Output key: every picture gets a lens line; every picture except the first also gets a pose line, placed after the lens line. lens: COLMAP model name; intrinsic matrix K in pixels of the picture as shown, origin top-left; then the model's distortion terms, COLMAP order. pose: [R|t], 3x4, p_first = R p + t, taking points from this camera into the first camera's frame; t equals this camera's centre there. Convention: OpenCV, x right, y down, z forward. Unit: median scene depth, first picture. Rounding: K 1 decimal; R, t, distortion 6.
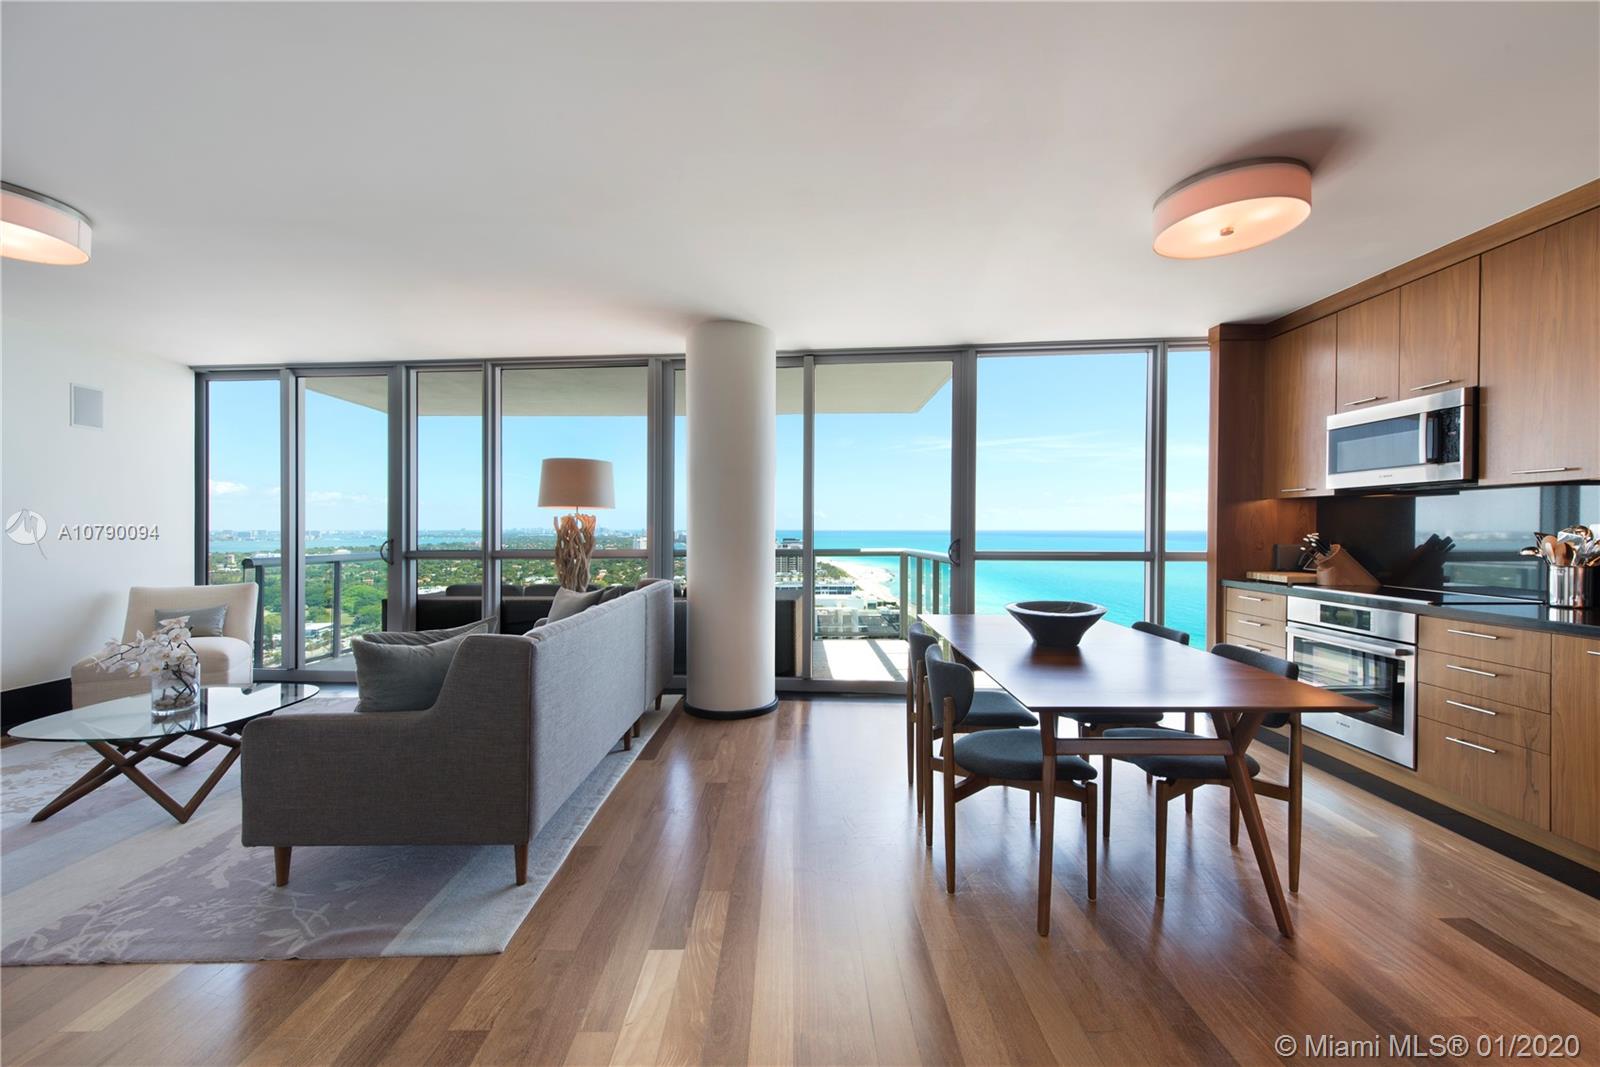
lens RADIAL K [[662.1, 0, 794.9], [0, 662.1, 527.7], [0, 0, 1]] dist [-0.000259, -0.000212]
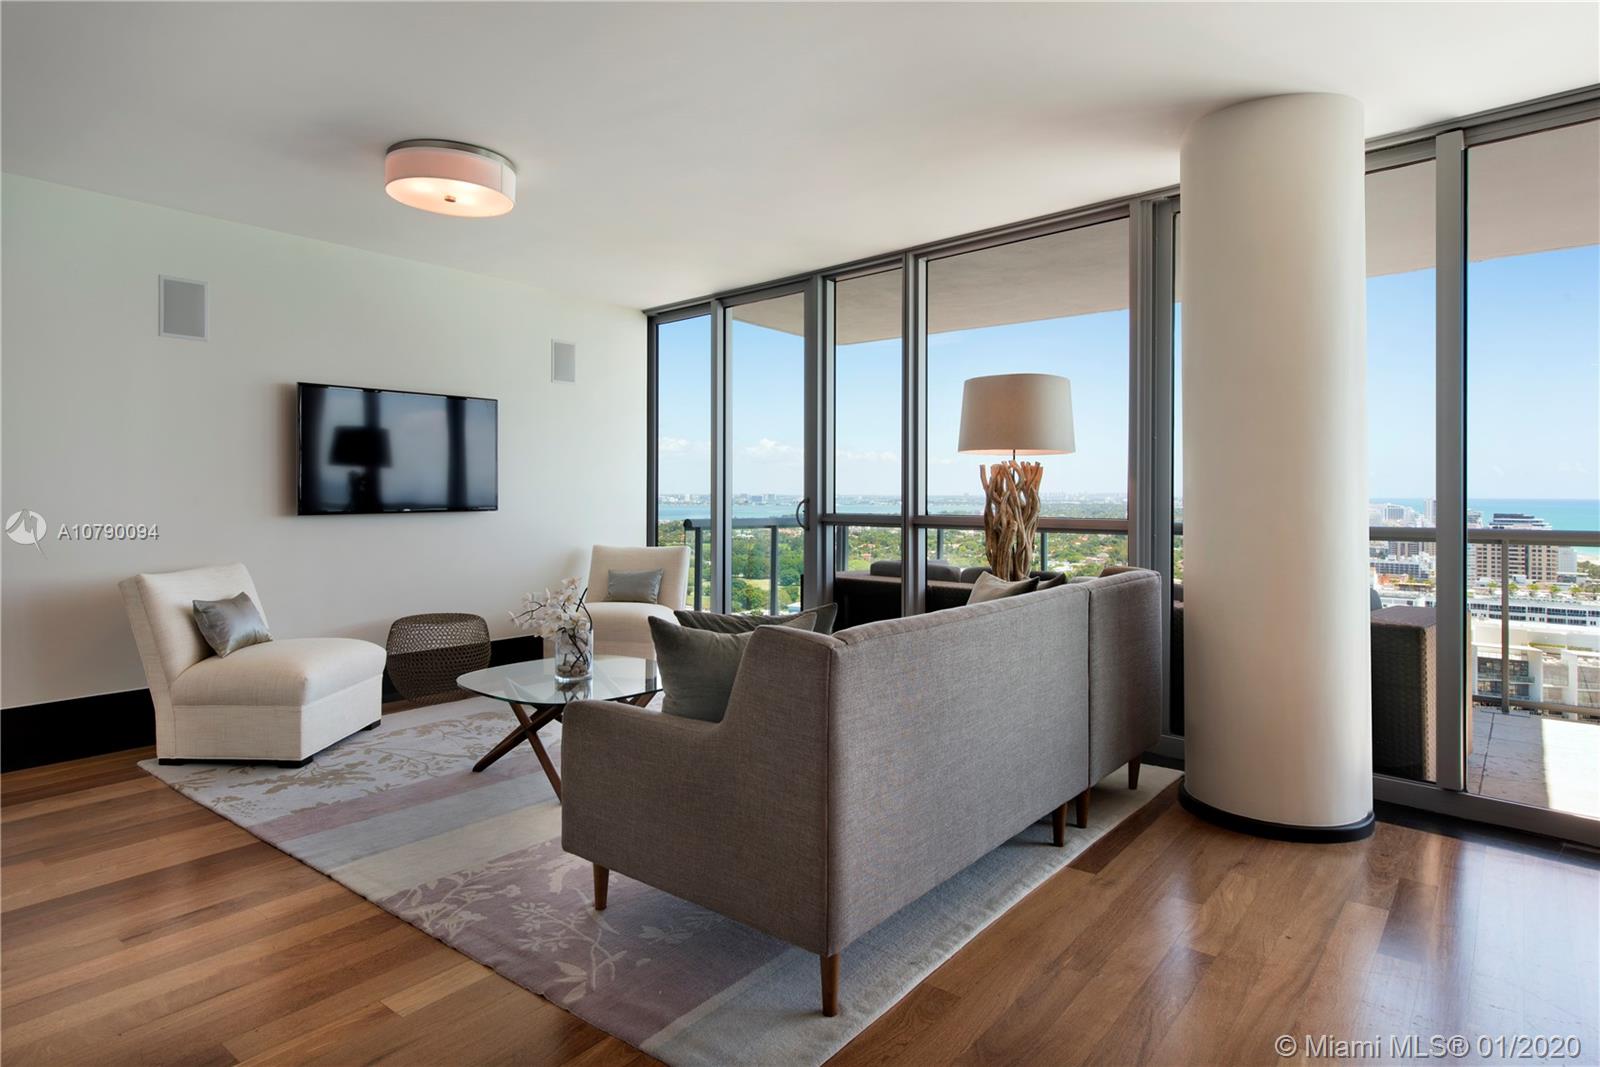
lens RADIAL K [[922.2, 0, 798.6], [0, 922.2, 482.9], [0, 0, 1]] dist [0.021161, -0.000493]
pose [[0.764850, -0.002359, -0.644204, 0.115200], [-0.007807, 0.999886, -0.012930, 0.016964], [0.644161, 0.014919, 0.764744, 0.196534]]
